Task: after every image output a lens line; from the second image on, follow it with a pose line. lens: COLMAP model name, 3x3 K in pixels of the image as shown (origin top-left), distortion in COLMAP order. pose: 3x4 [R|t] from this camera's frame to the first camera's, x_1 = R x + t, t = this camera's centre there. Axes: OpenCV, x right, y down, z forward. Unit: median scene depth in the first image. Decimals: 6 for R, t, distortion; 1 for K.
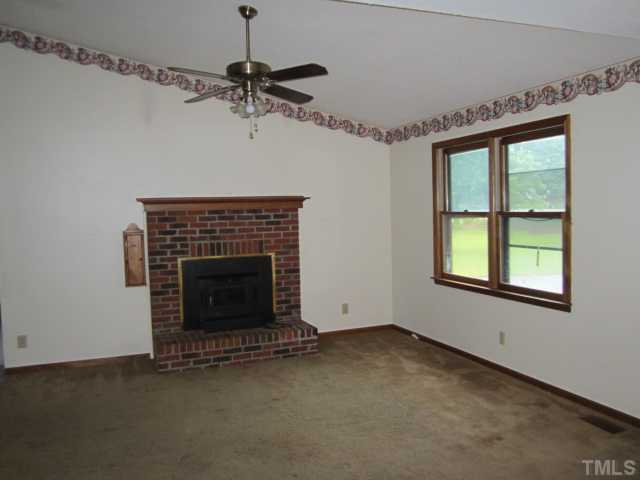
lens RADIAL K [[547.8, 0, 321.2], [0, 547.8, 240.3], [0, 0, 1]] dist [-0.011549, 0.011489]
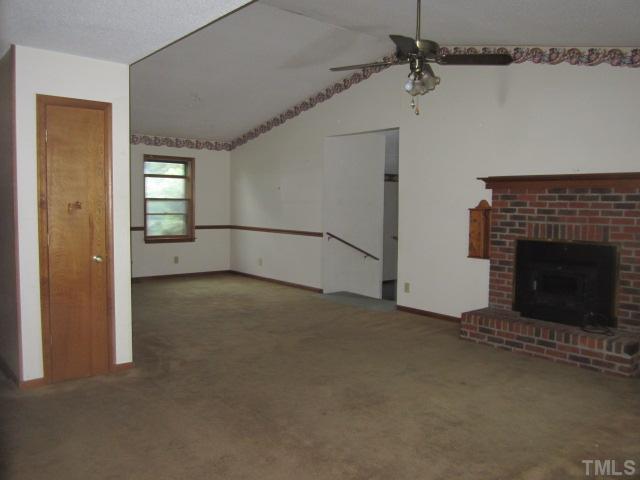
lens RADIAL K [[547.8, 0, 319.4], [0, 547.8, 236.9], [0, 0, 1]] dist [-0.011549, 0.011489]
pose [[0.309126, 0.089352, -0.946814, 0.567024], [-0.076064, 0.994710, 0.069038, -0.008318], [0.947974, 0.050678, 0.314287, 0.350987]]
